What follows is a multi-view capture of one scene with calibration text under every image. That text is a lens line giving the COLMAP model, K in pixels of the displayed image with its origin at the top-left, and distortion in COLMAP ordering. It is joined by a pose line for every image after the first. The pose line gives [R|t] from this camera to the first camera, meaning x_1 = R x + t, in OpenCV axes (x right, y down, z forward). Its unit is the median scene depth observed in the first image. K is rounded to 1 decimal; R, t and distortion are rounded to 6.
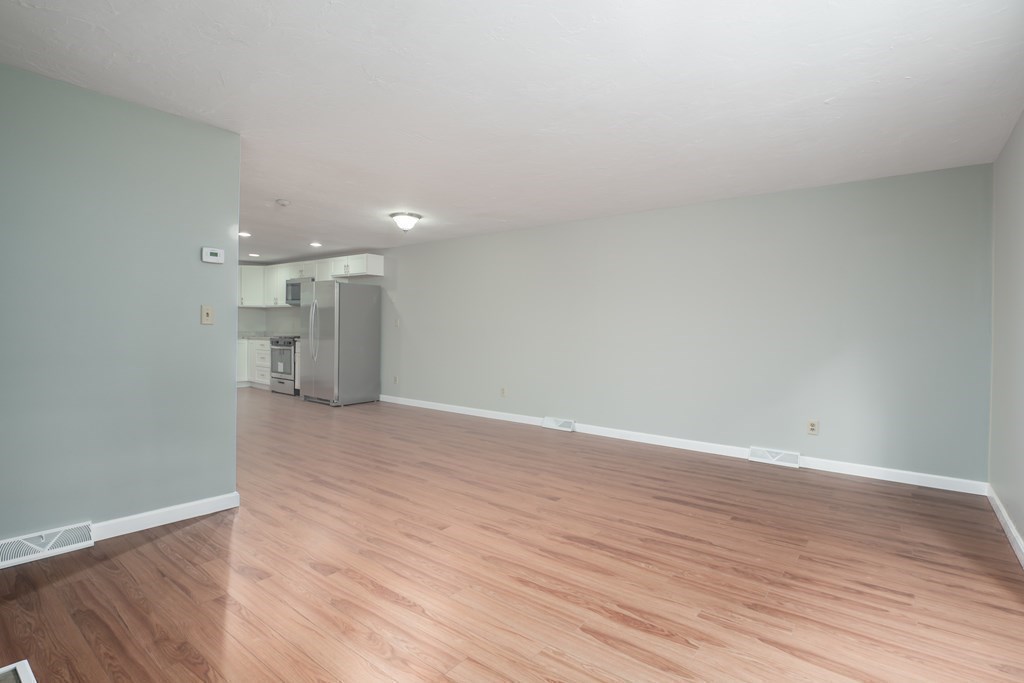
lens RADIAL K [[499.9, 0, 504.9], [0, 499.9, 331.3], [0, 0, 1]] dist [-0.002510, -0.010041]
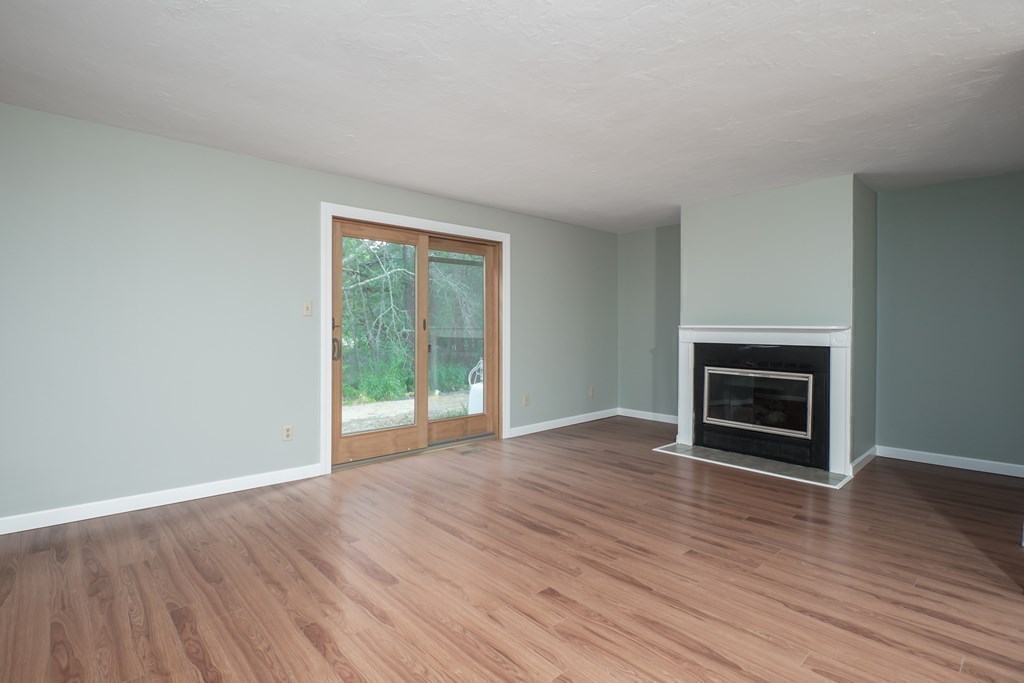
lens RADIAL K [[499.9, 0, 504.9], [0, 499.9, 331.3], [0, 0, 1]] dist [-0.002510, -0.010041]
pose [[-0.986821, -0.018202, 0.160791, 0.071147], [-0.015761, 0.999741, 0.016443, -0.011919], [-0.161048, 0.013692, -0.986852, 2.017066]]
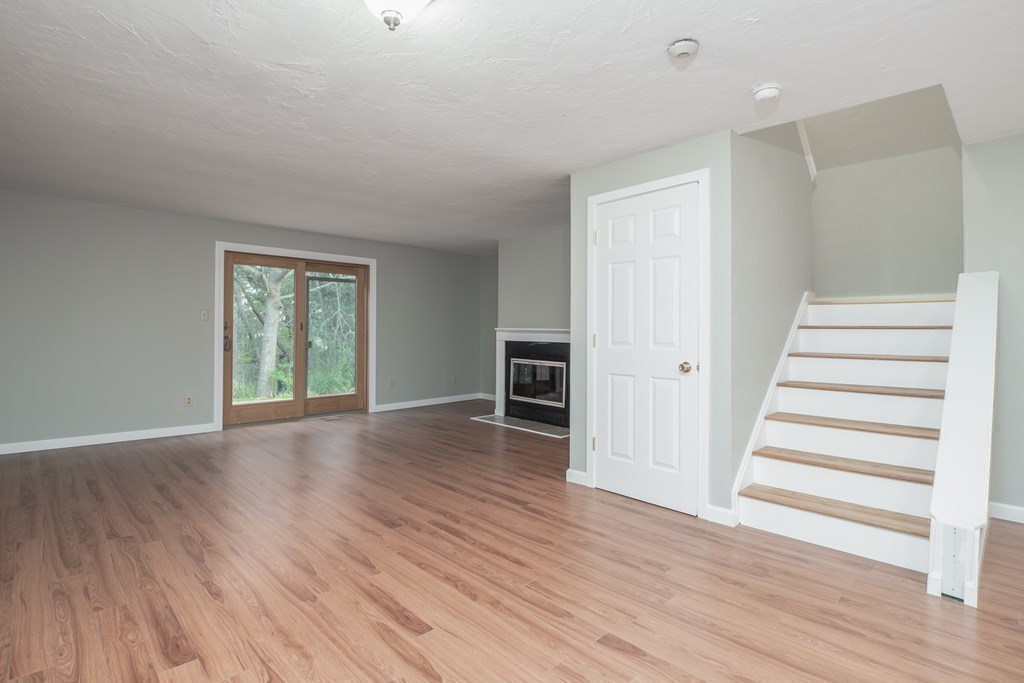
lens RADIAL K [[499.9, 0, 504.9], [0, 499.9, 331.3], [0, 0, 1]] dist [-0.002510, -0.010041]
pose [[-0.990698, -0.021032, 0.134446, -0.623111], [-0.019951, 0.999757, 0.009382, -0.021833], [-0.134611, 0.006612, -0.990876, 2.552923]]
